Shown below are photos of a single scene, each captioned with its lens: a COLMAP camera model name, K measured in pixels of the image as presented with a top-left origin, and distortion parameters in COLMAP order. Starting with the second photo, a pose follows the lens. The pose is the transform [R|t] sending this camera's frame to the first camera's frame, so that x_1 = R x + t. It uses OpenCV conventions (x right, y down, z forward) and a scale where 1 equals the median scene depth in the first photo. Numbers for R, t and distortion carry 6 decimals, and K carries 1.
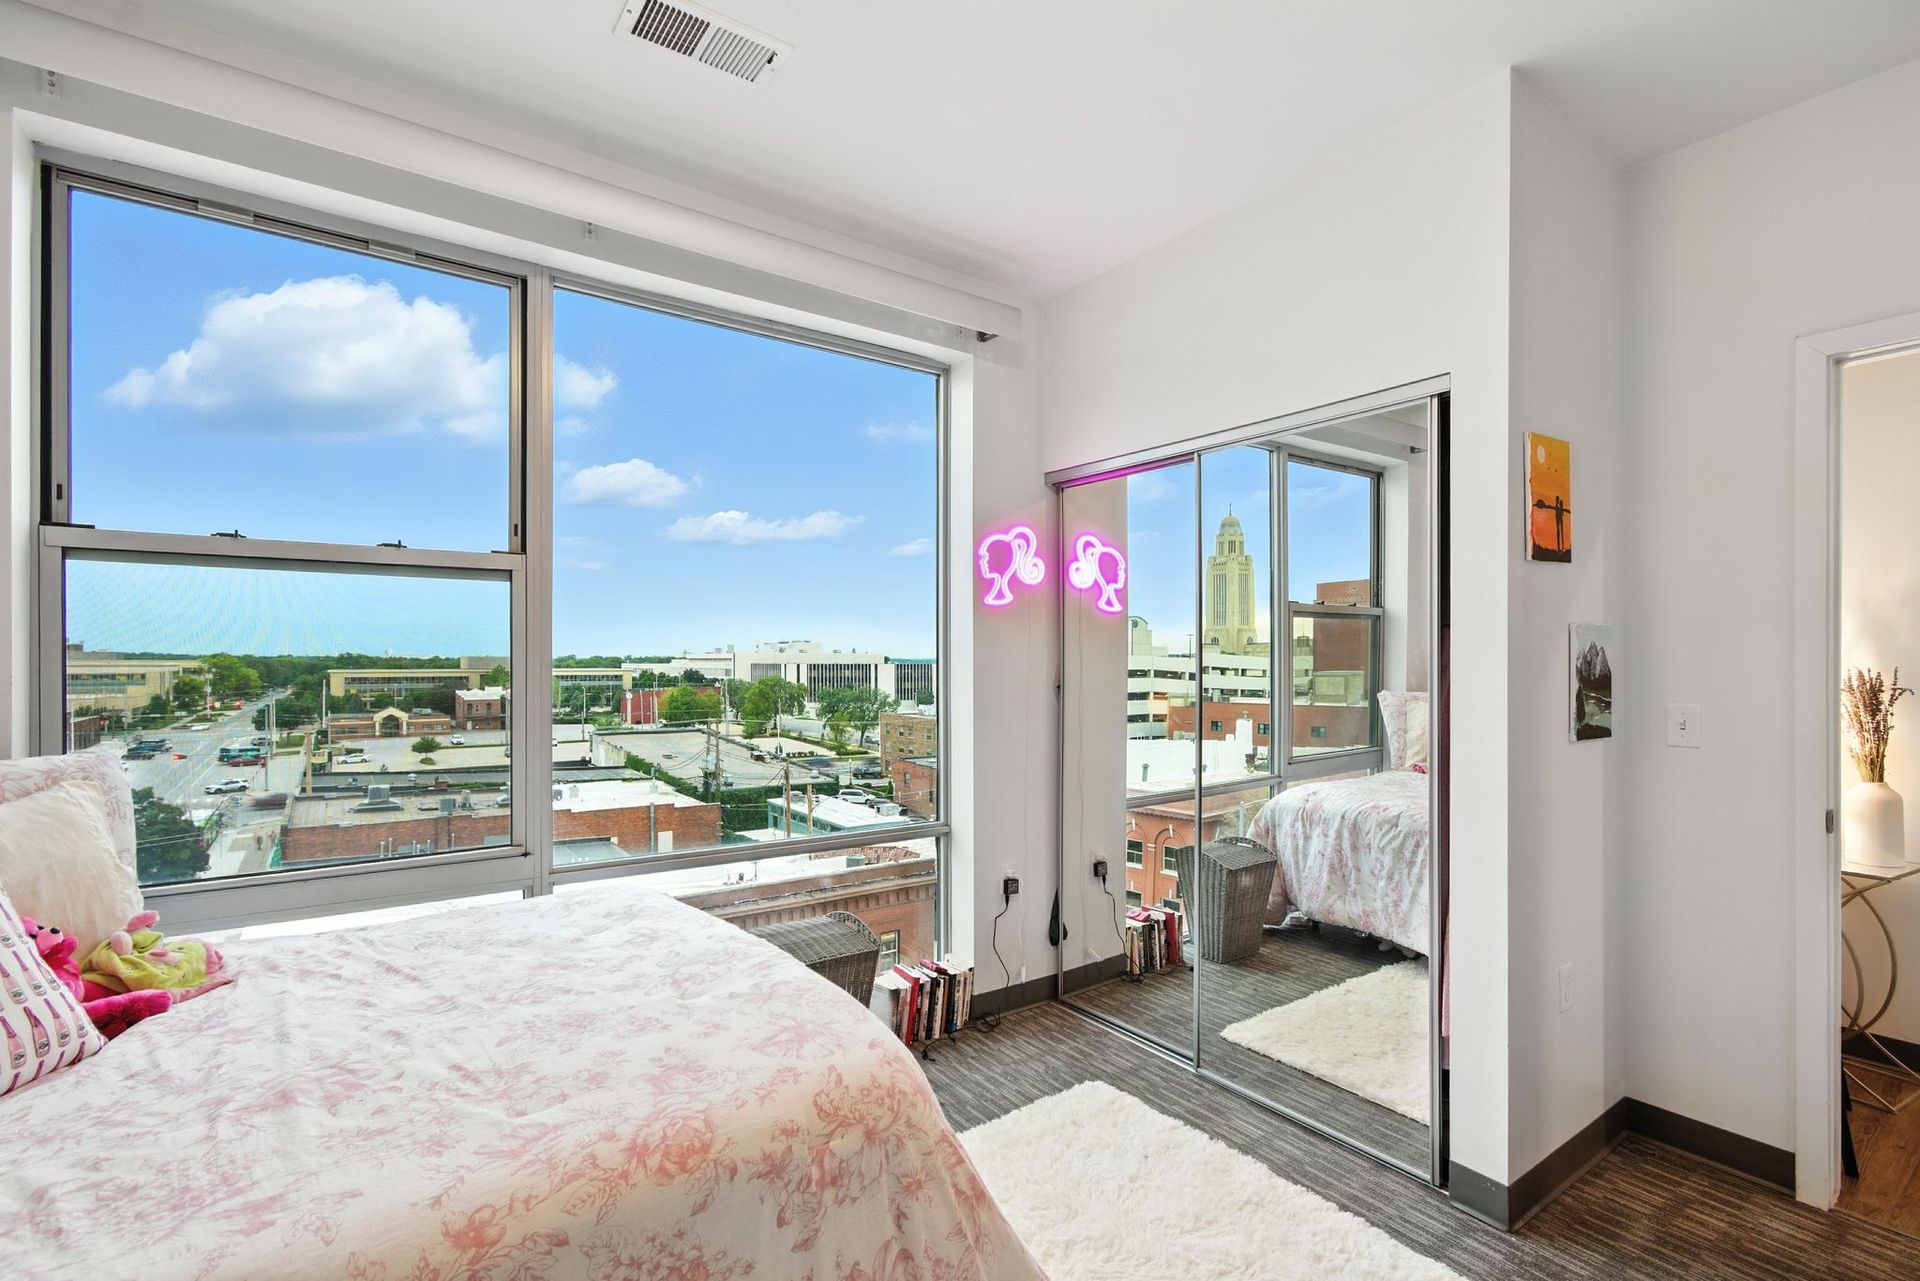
lens RADIAL K [[862.3, 0, 960.0], [0, 862.3, 640.5], [0, 0, 1]] dist [-0.001696, -0.000032]
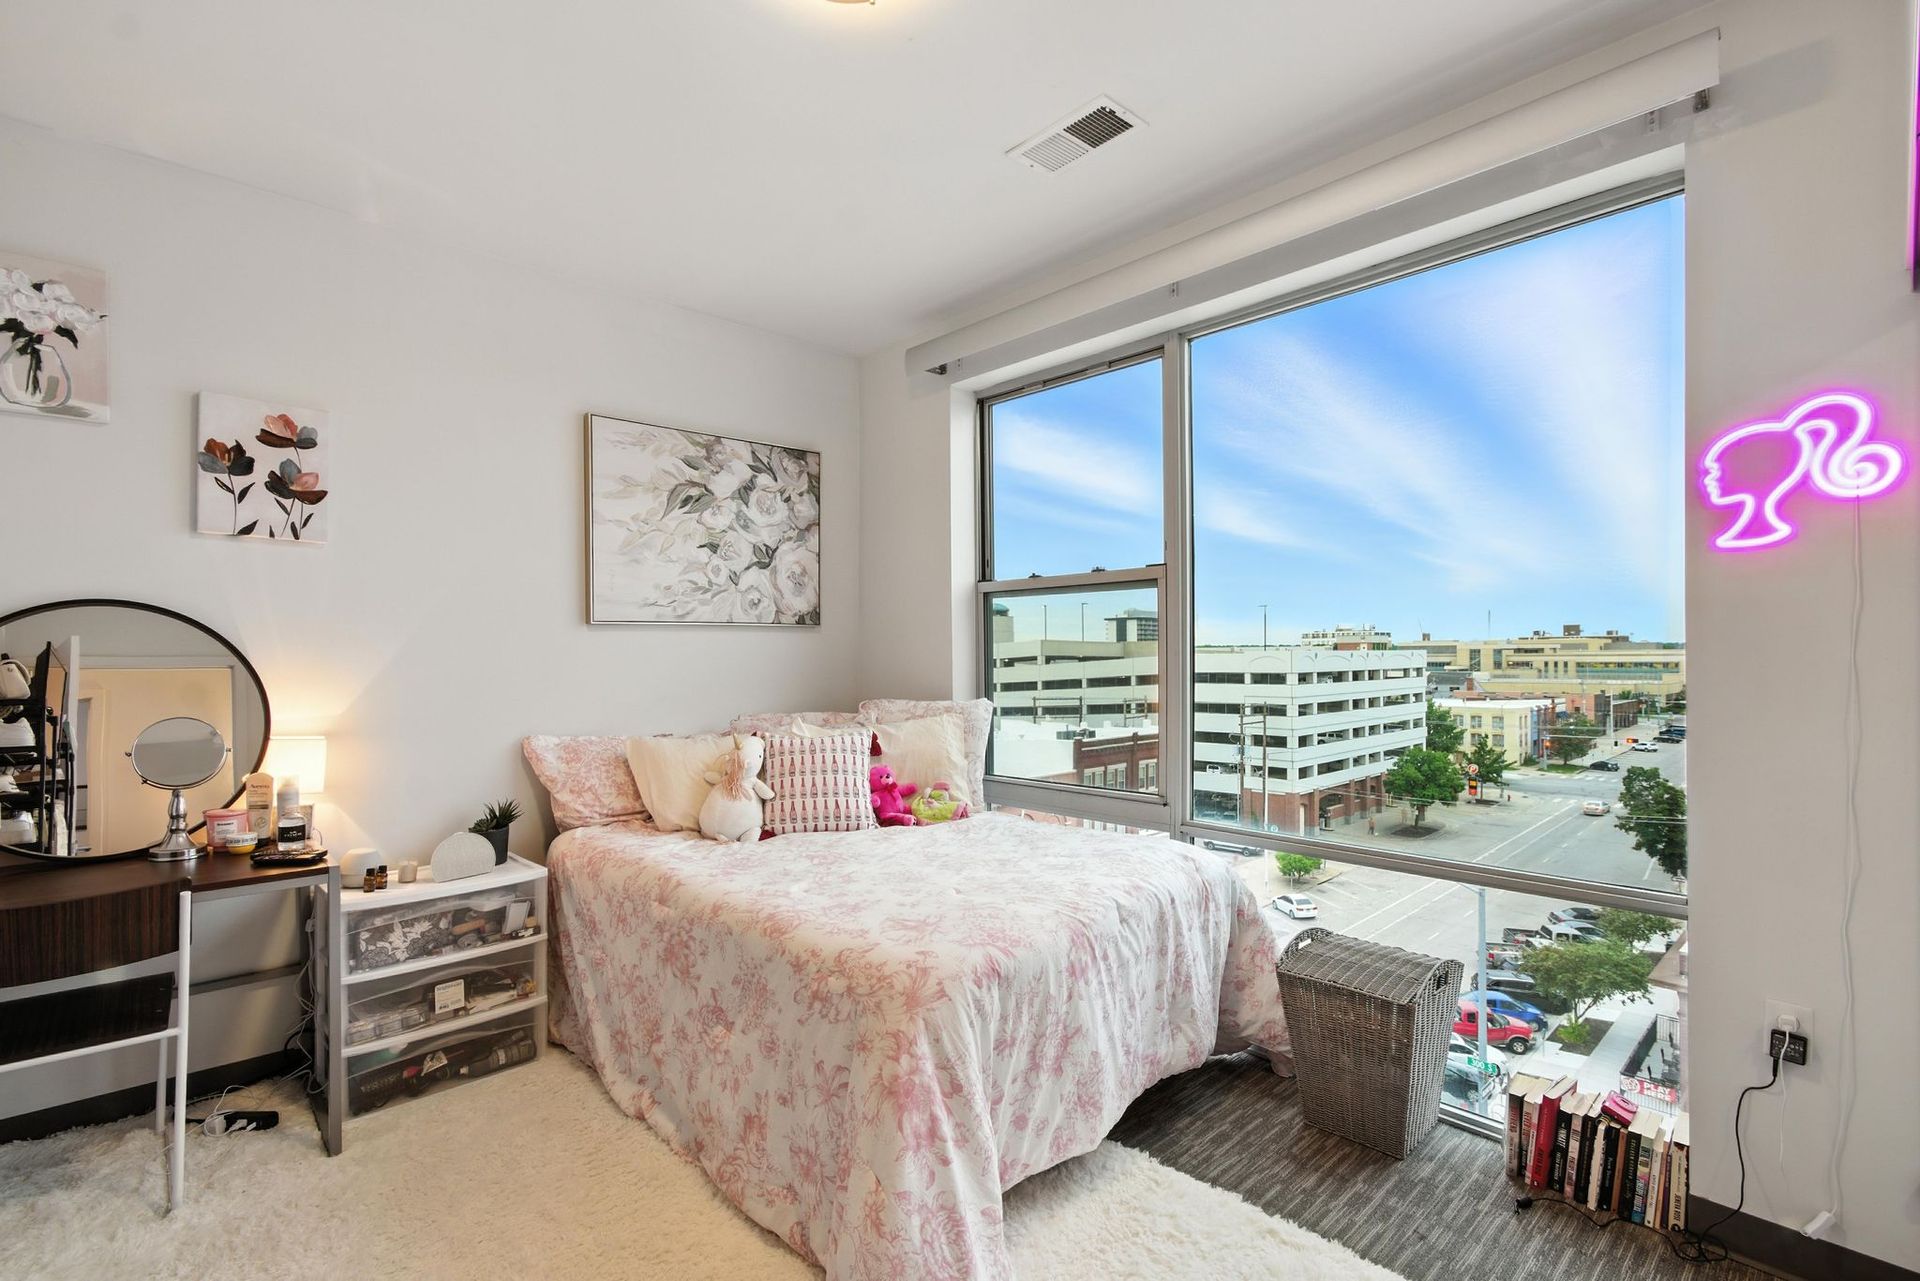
lens RADIAL K [[862.3, 0, 960.0], [0, 862.3, 640.5], [0, 0, 1]] dist [-0.001696, -0.000032]
pose [[0.150520, -0.017317, -0.988455, 0.695713], [0.030915, 0.999440, -0.012802, 0.014539], [0.988124, -0.028631, 0.150971, 0.516473]]
